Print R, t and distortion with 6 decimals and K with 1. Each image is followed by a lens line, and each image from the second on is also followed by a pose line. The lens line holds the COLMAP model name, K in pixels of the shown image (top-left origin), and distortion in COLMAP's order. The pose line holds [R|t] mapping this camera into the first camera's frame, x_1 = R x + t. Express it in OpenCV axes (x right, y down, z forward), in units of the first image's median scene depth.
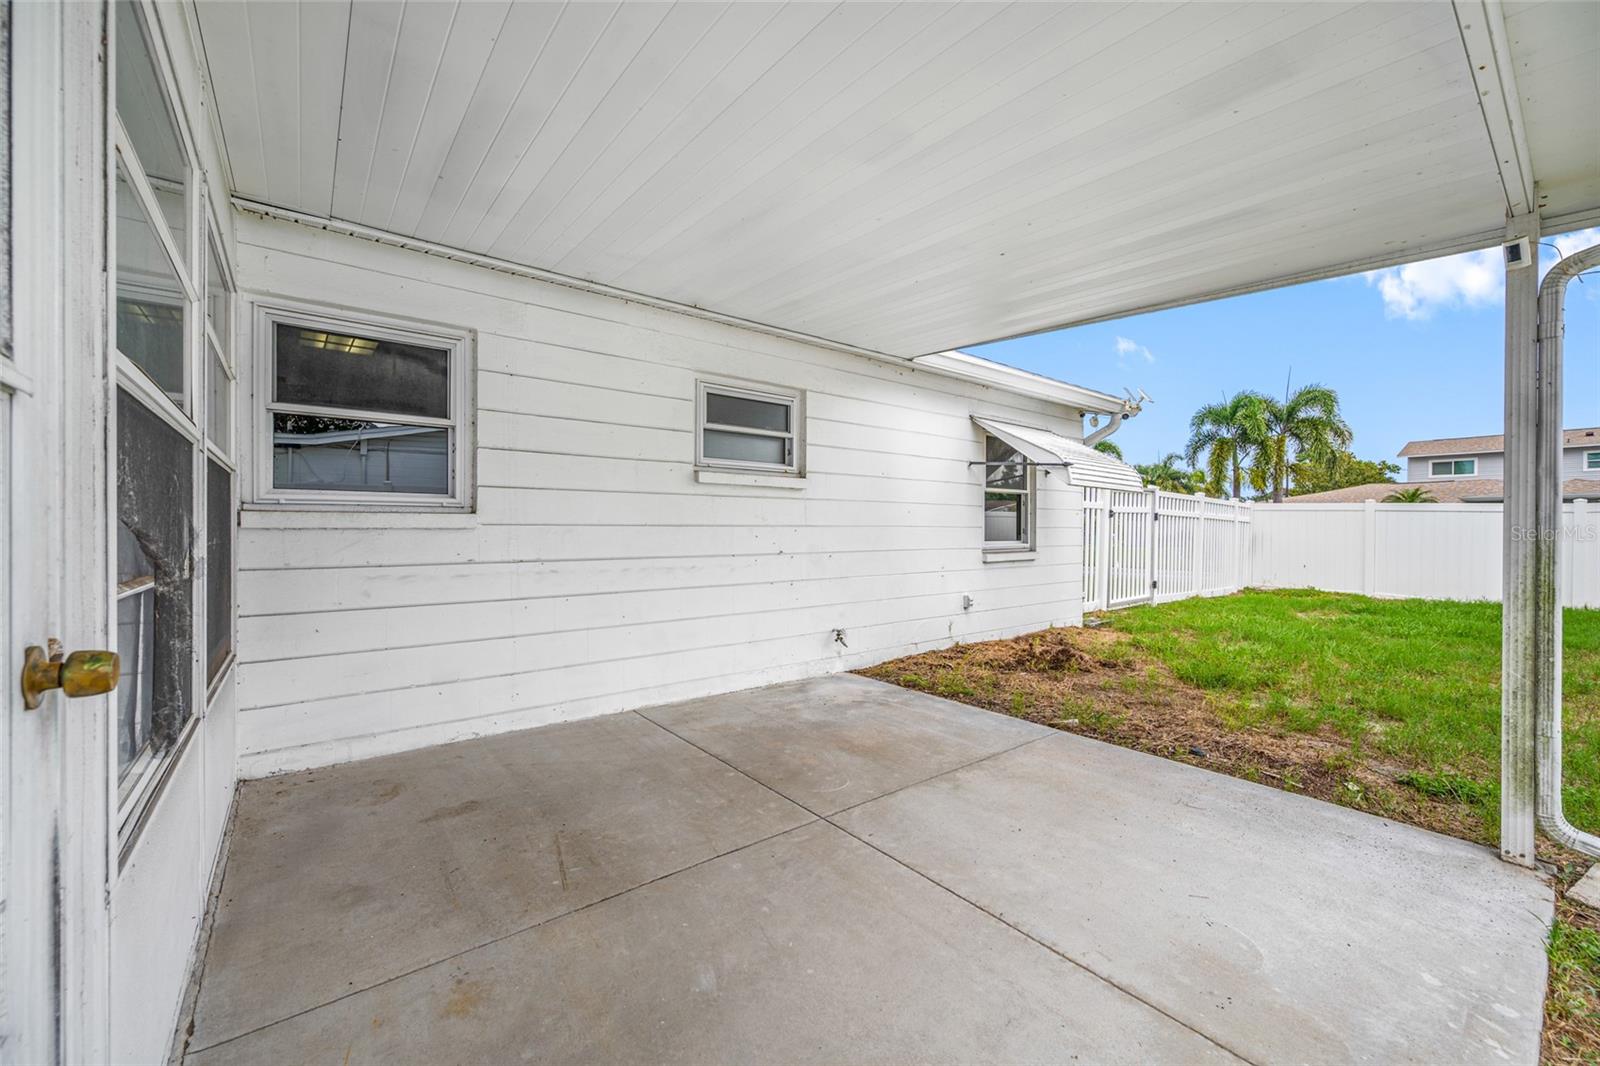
lens RADIAL K [[634.9, 0, 802.3], [0, 634.9, 529.9], [0, 0, 1]] dist [0.000722, -0.000267]
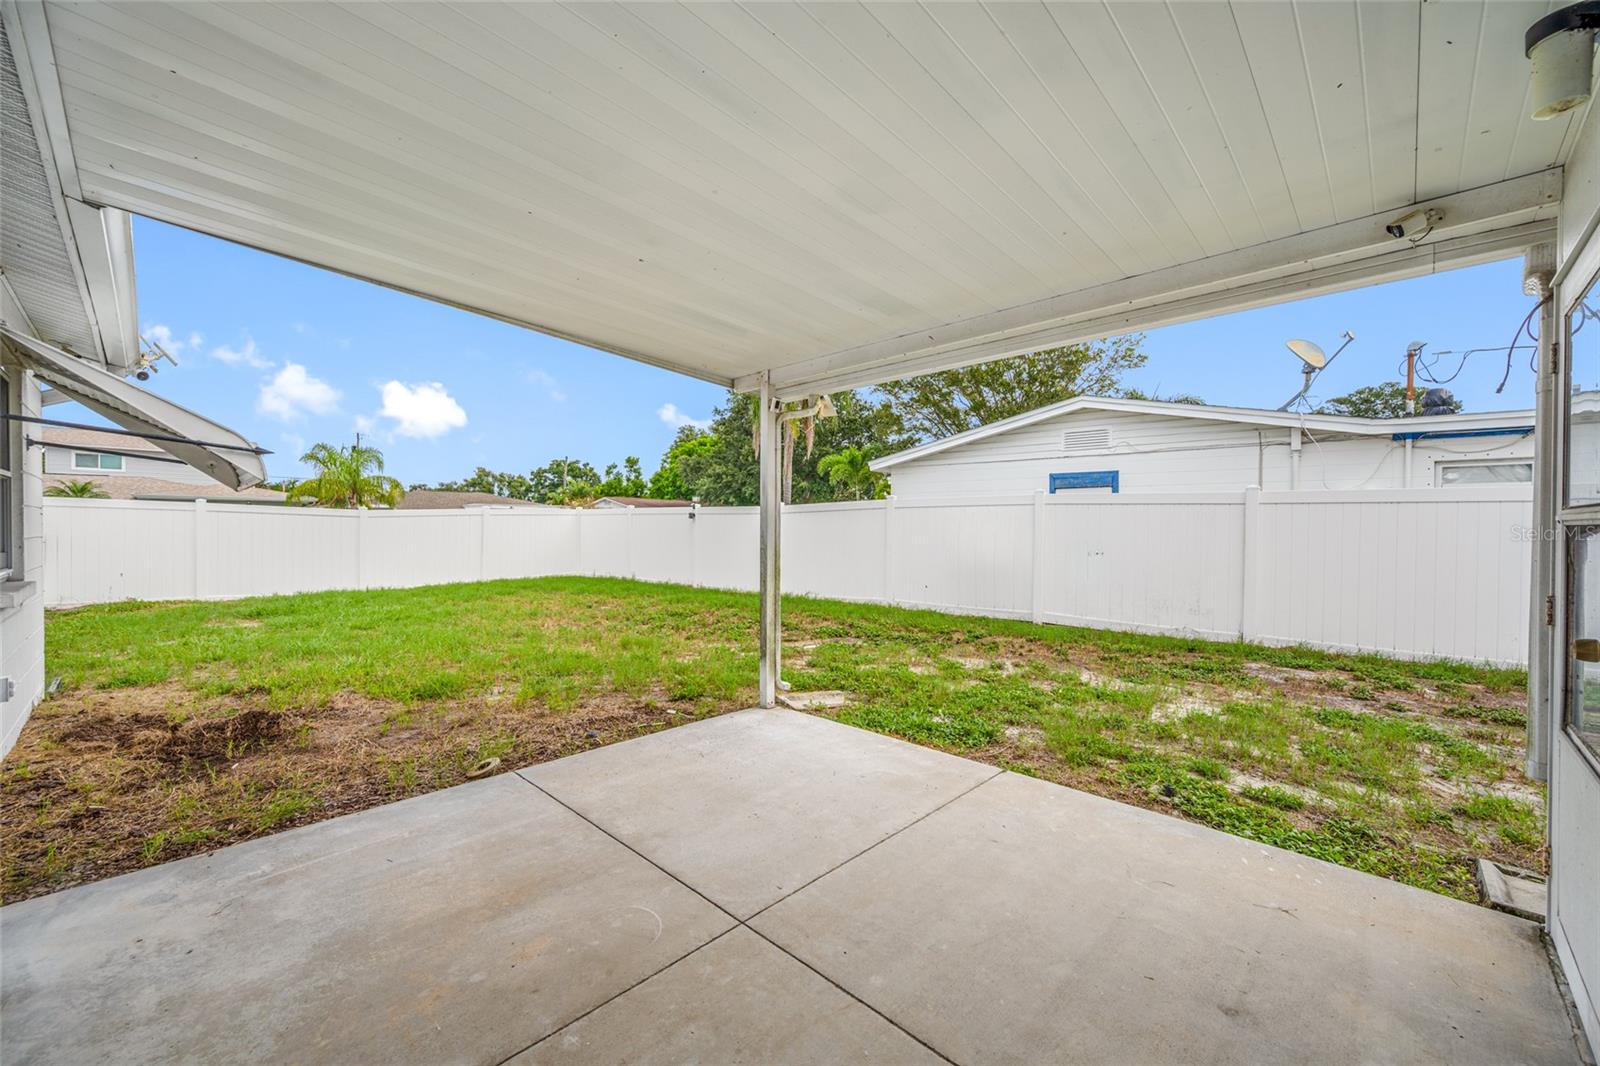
lens RADIAL K [[634.9, 0, 802.3], [0, 634.9, 529.9], [0, 0, 1]] dist [0.000722, -0.000267]
pose [[-0.137636, -0.008664, 0.990445, -0.585606], [-0.000646, 0.999962, 0.008658, -0.035458], [-0.990483, 0.000552, -0.137636, 0.792725]]
